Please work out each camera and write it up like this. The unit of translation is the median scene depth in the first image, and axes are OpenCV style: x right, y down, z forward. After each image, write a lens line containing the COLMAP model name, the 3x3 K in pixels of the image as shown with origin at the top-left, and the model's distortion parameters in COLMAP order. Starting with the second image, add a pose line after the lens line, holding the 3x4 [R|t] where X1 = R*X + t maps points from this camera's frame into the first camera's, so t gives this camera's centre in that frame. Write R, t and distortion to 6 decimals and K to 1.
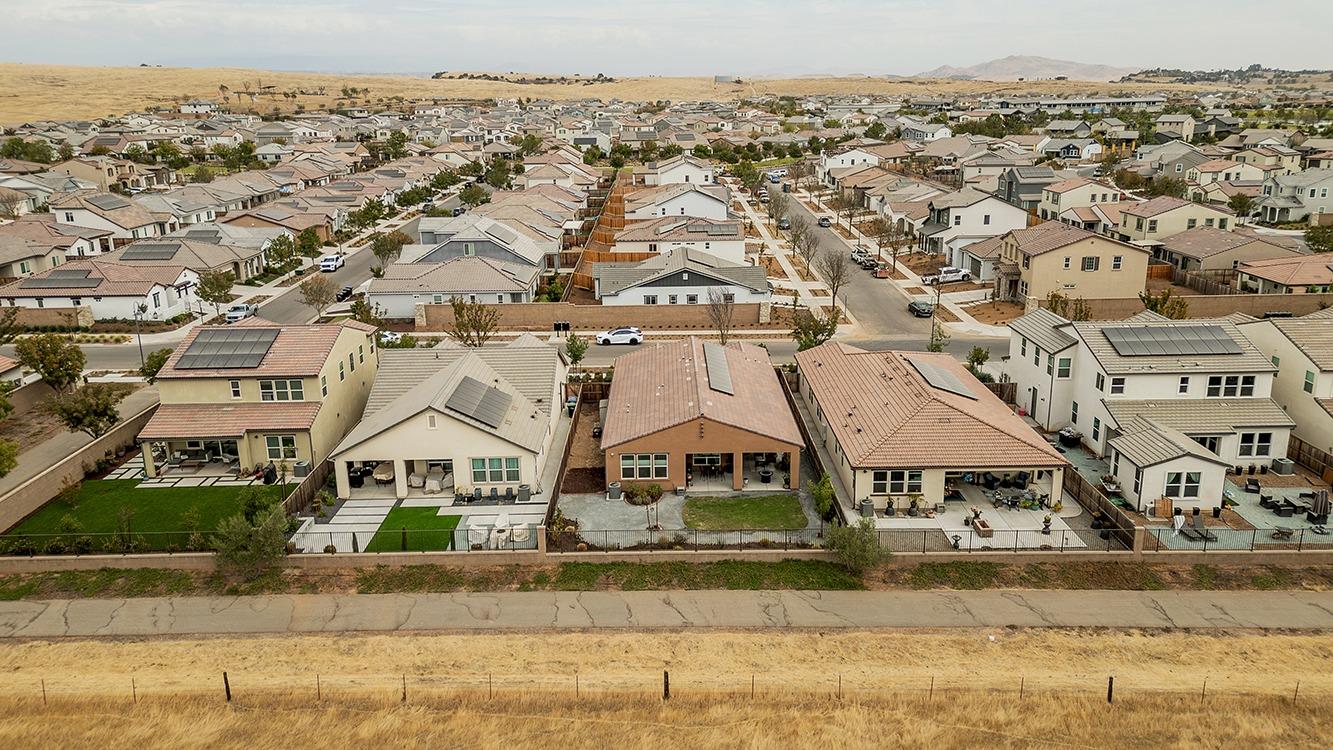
lens RADIAL K [[963.8, 0, 662.3], [0, 963.8, 332.9], [0, 0, 1]] dist [0.062685, -0.028890]
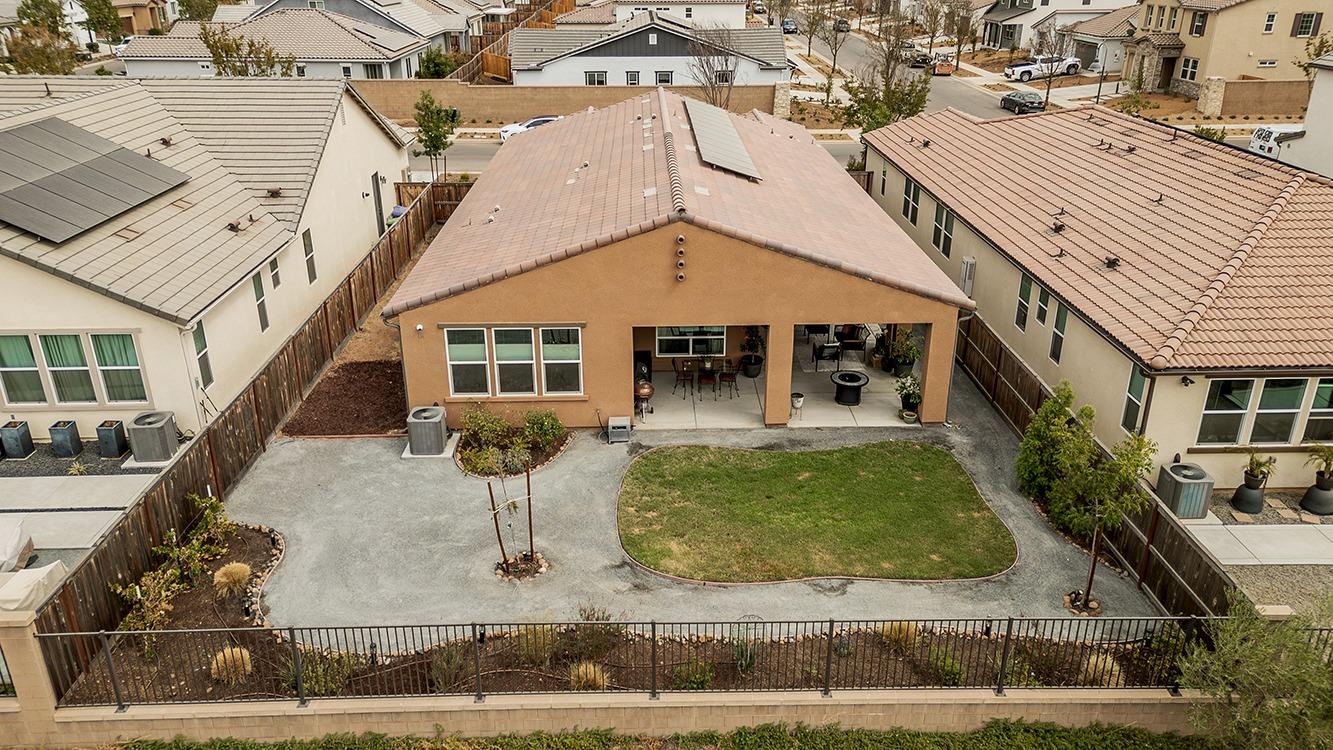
lens RADIAL K [[963.8, 0, 664.3], [0, 963.8, 367.6], [0, 0, 1]] dist [0.062685, -0.028890]
pose [[0.999594, 0.003167, 0.028318, 0.025800], [-0.007716, 0.986758, 0.162018, 0.083074], [-0.027430, -0.162171, 0.986381, 0.650727]]
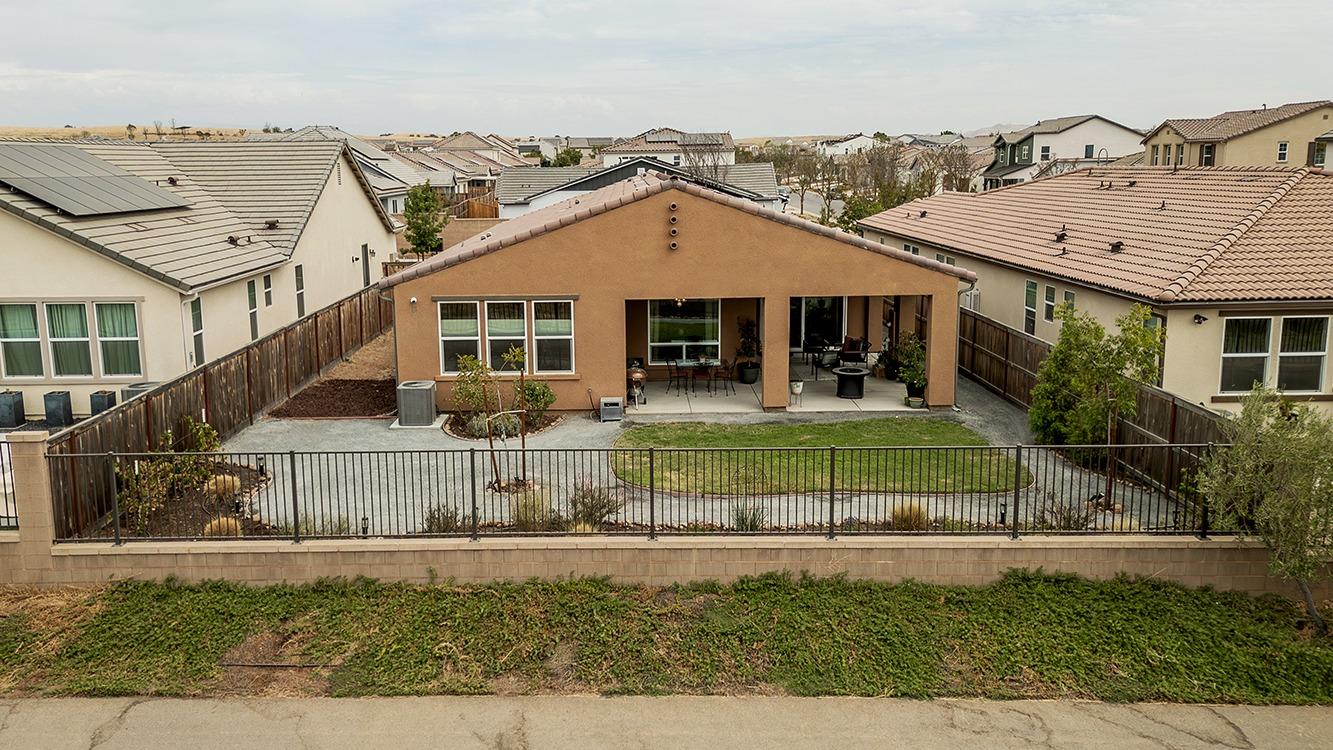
lens RADIAL K [[1059.3, 0, 606.0], [0, 1059.3, 349.8], [0, 0, 1]] dist [0.064625, -0.026674]
pose [[0.999864, 0.002406, -0.016316, 0.023420], [-0.003404, 0.998109, -0.061374, 0.166266], [0.016137, 0.061421, 0.997981, 0.619259]]
